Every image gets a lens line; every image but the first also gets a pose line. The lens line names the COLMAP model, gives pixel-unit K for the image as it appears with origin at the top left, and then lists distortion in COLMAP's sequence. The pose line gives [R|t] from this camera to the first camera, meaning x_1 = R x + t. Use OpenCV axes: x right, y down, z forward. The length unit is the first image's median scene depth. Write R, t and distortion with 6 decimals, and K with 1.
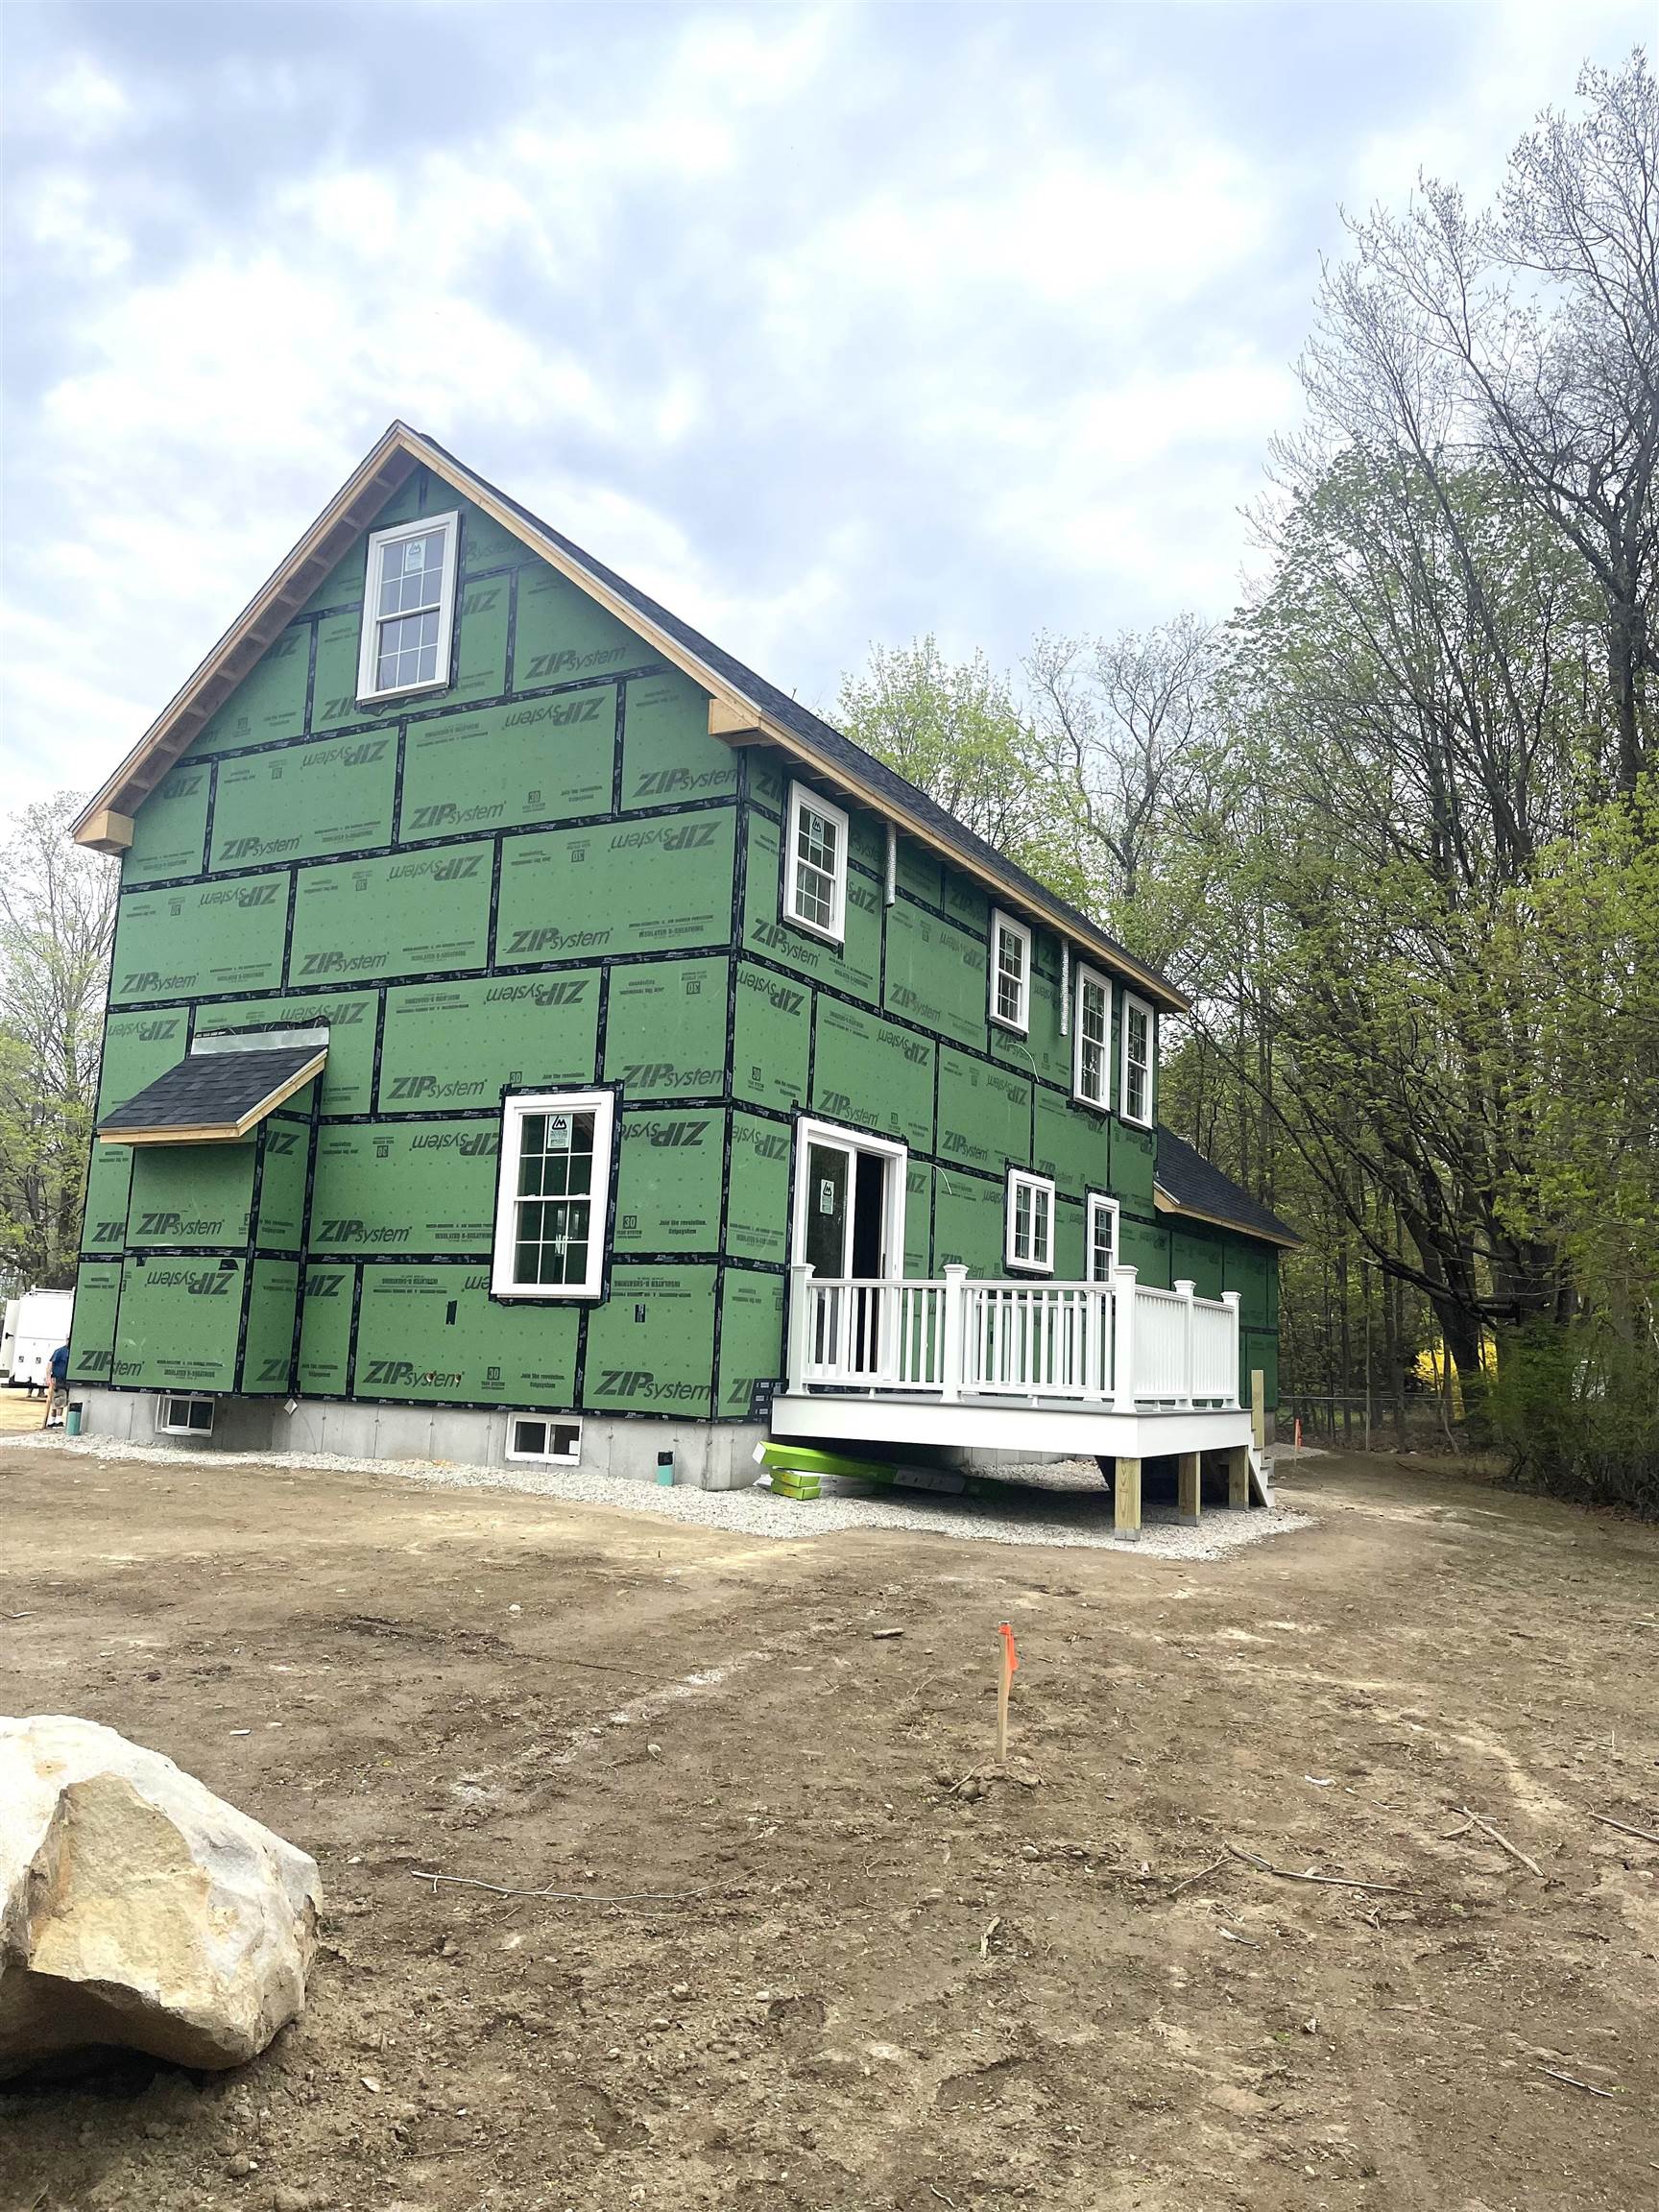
lens RADIAL K [[1655.2, 0, 829.5], [0, 1655.2, 1106.0], [0, 0, 1]] dist [0.009514, 0.006088]
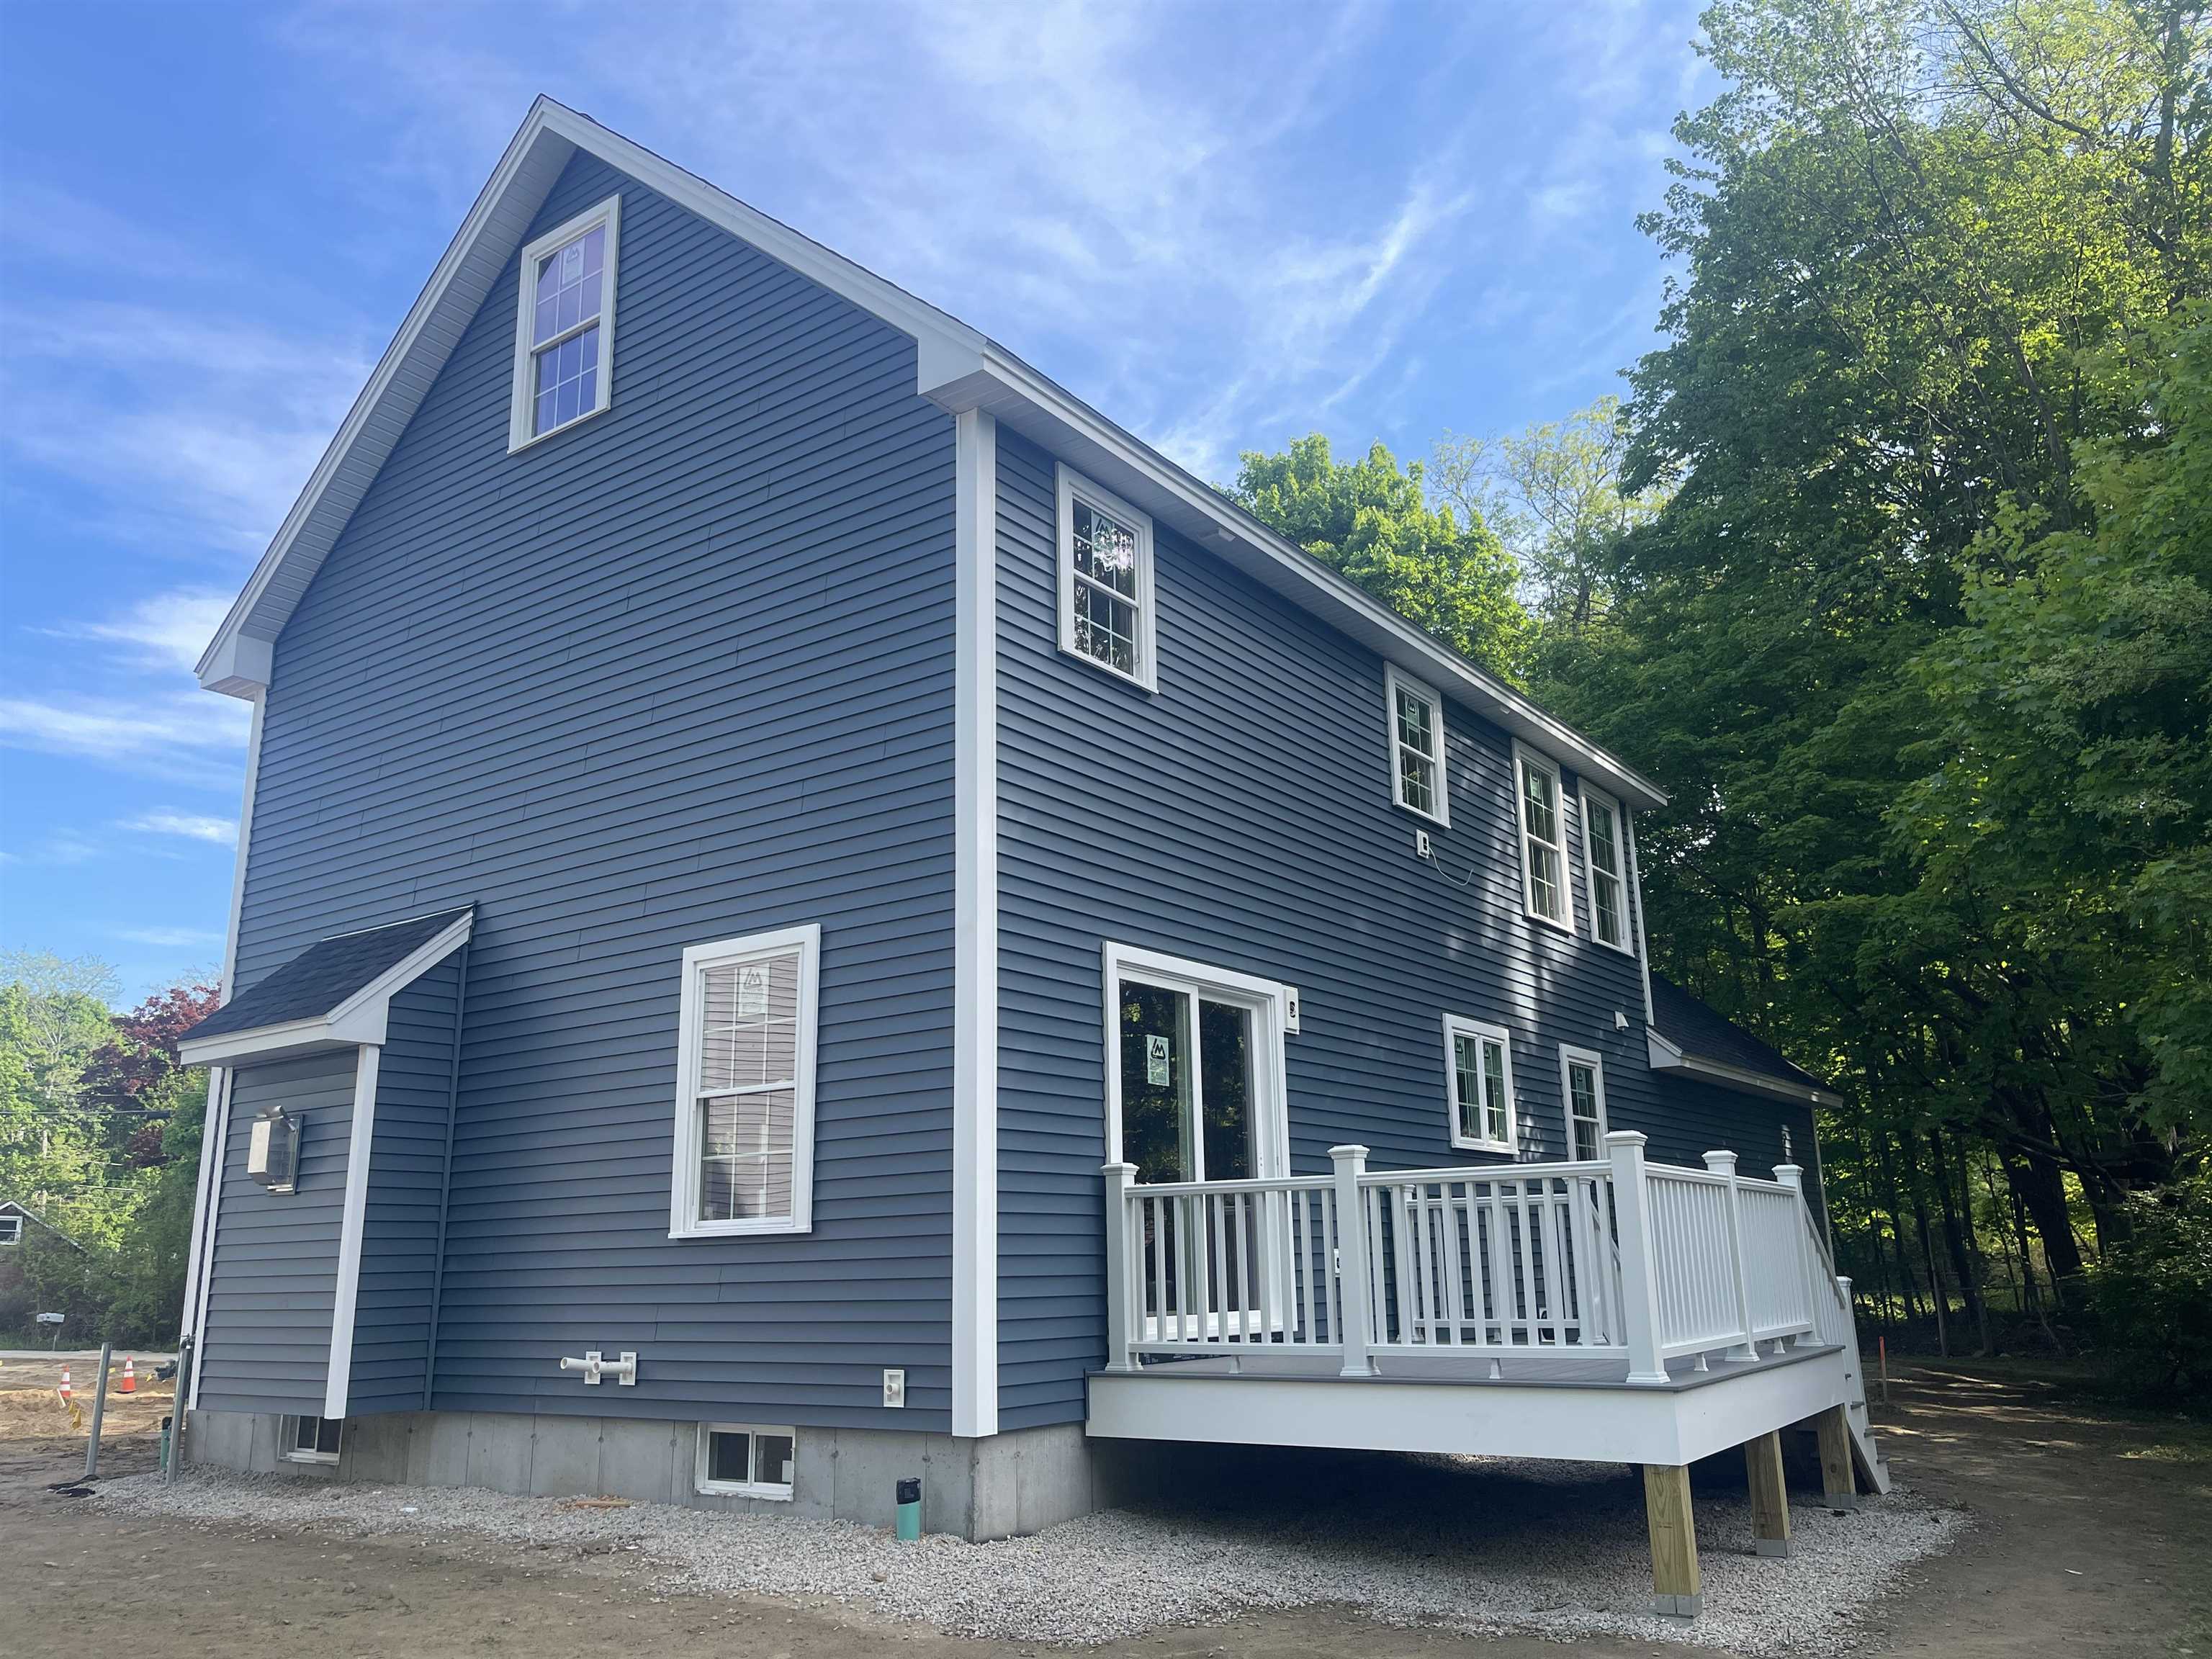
lens RADIAL K [[1655.2, 0, 1106.0], [0, 1655.2, 829.5], [0, 0, 1]] dist [0.009514, 0.006088]
pose [[0.991109, -0.085841, -0.101653, 0.053431], [0.074139, 0.990736, -0.113776, 0.036191], [0.110478, 0.105228, 0.988292, 0.314207]]
